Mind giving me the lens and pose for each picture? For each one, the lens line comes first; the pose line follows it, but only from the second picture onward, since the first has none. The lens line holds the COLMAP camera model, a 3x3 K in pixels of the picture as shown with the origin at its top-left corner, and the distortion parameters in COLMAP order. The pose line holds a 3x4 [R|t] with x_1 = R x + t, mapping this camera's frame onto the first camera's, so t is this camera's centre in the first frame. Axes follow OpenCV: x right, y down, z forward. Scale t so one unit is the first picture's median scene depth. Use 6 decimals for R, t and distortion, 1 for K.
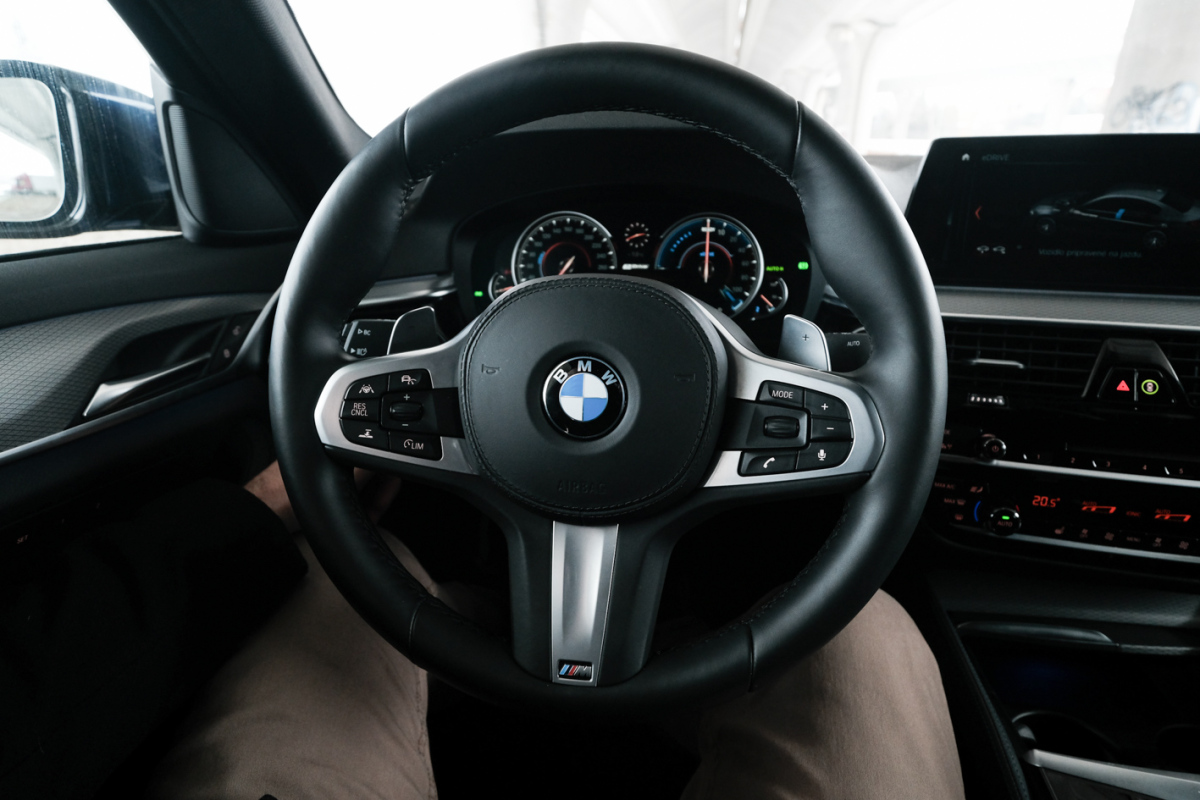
lens RADIAL K [[655.8, 0, 601.3], [0, 655.8, 392.4], [0, 0, 1]] dist [0.002255, -0.003620]
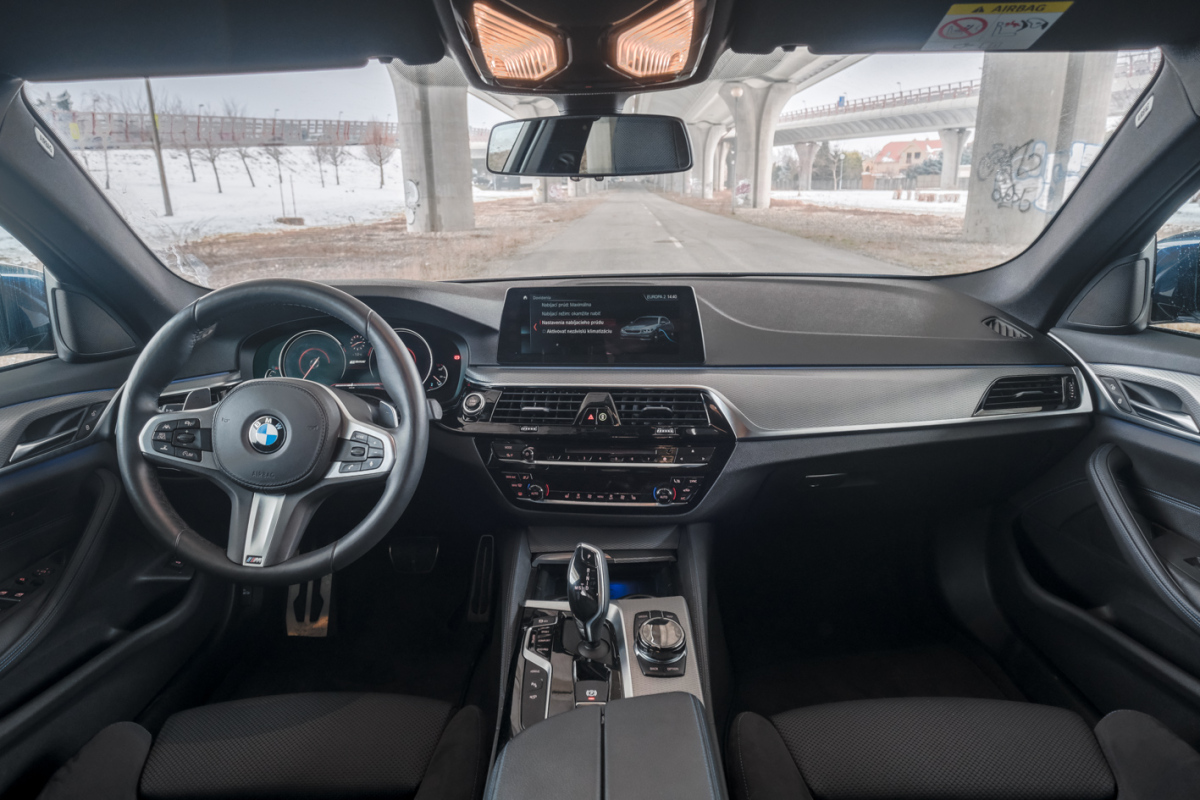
lens RADIAL K [[742.7, 0, 595.0], [0, 742.7, 391.4], [0, 0, 1]] dist [0.001145, 0.005704]
pose [[0.991781, -0.047851, 0.118661, 0.422942], [0.060070, 0.993006, -0.101636, 0.105469], [-0.112968, 0.107928, 0.987719, -0.893490]]
